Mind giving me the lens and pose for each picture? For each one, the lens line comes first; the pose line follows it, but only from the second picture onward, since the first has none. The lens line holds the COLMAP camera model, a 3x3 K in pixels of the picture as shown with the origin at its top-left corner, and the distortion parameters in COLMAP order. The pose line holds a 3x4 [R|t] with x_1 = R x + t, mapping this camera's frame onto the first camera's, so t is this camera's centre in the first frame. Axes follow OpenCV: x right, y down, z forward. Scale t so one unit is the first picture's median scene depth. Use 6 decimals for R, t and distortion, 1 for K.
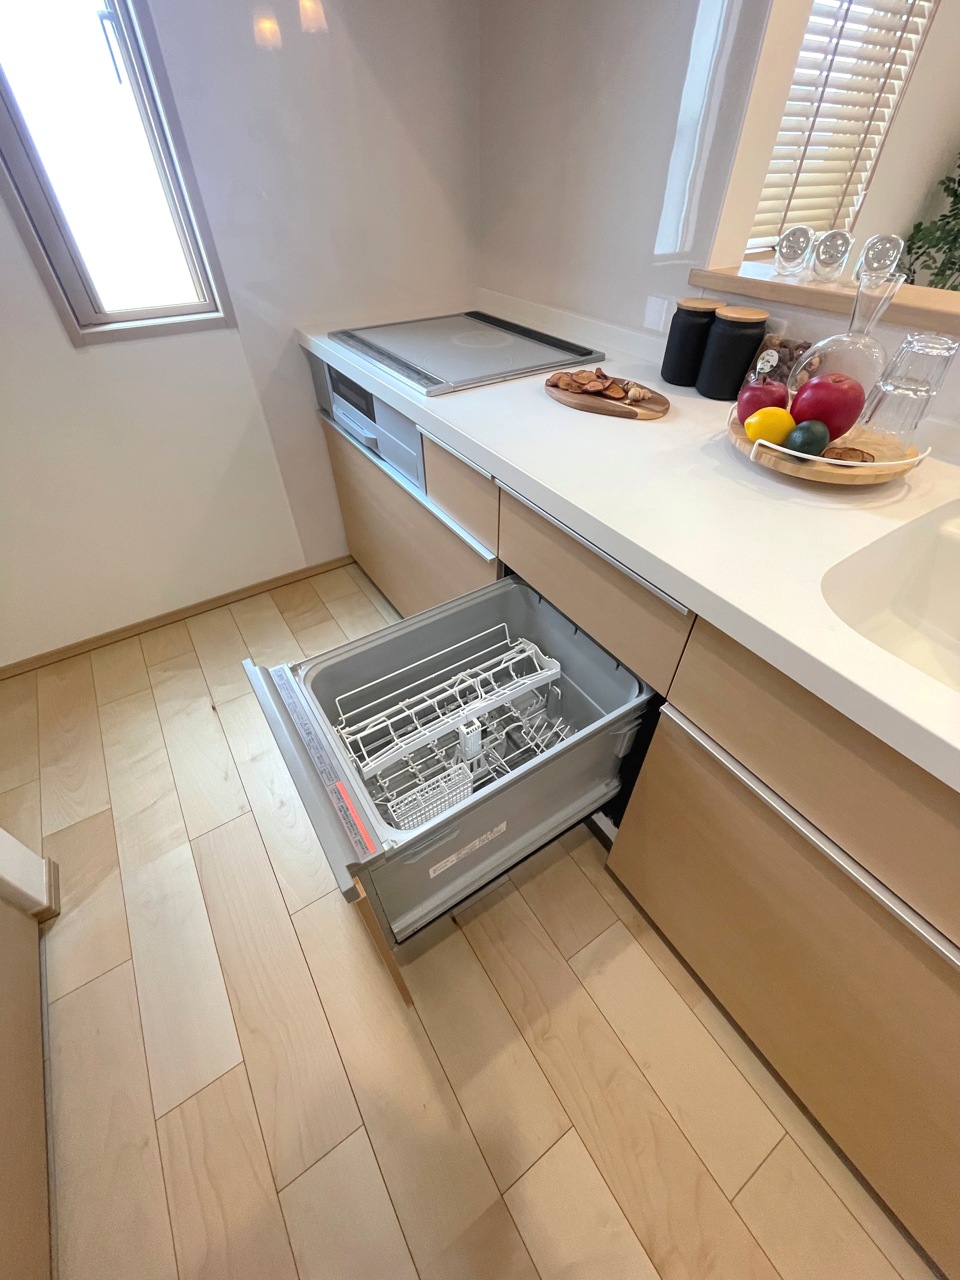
lens RADIAL K [[516.7, 0, 483.8], [0, 516.7, 639.7], [0, 0, 1]] dist [-0.009234, 0.002875]
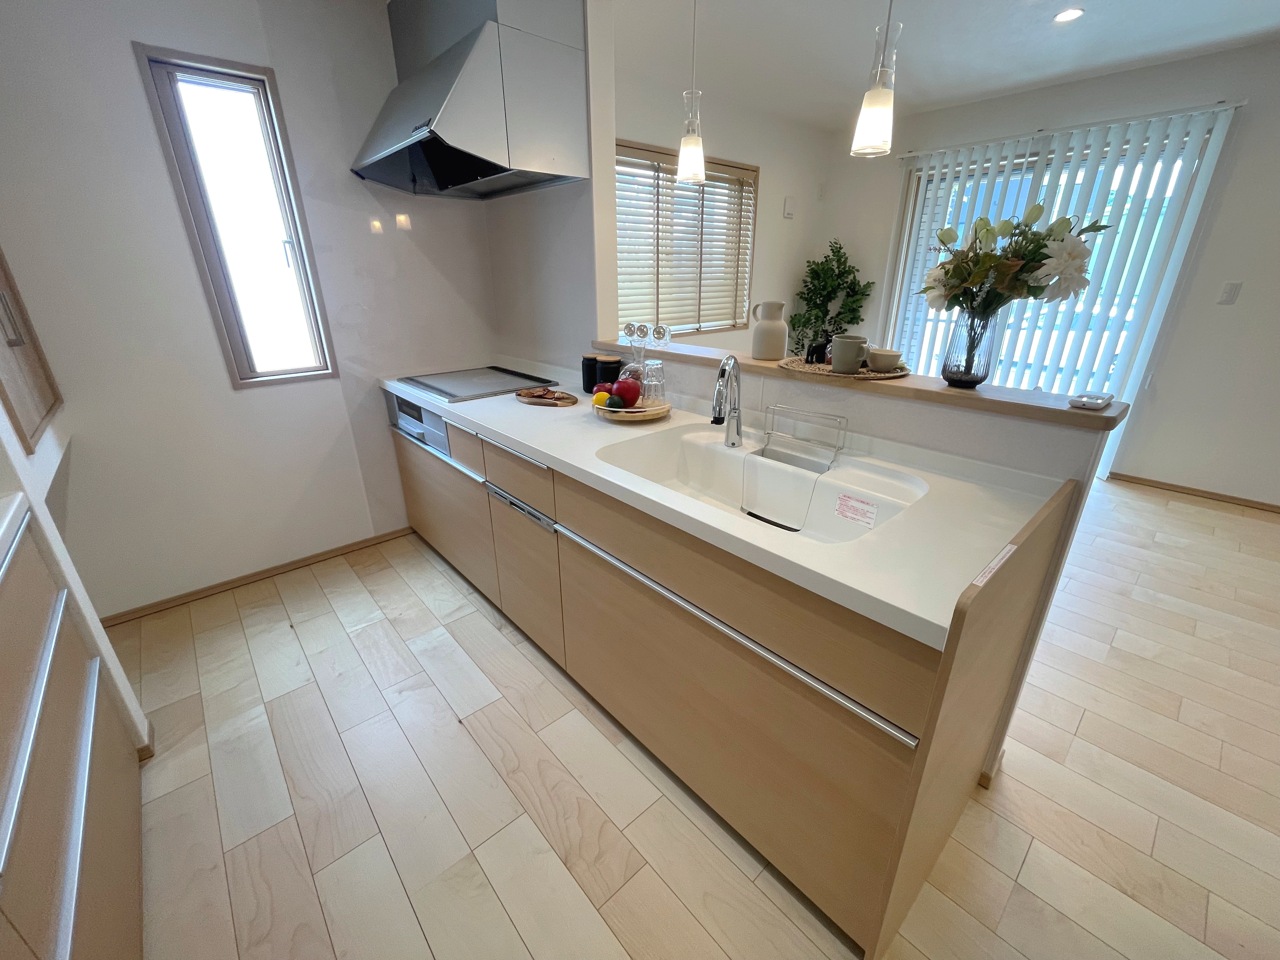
lens RADIAL K [[516.7, 0, 639.2], [0, 516.7, 476.9], [0, 0, 1]] dist [-0.009234, 0.002875]
pose [[0.988682, -0.060840, 0.137137, 0.245161], [0.107218, 0.925909, -0.362210, 0.424250], [-0.104939, 0.372814, 0.921953, -0.552057]]
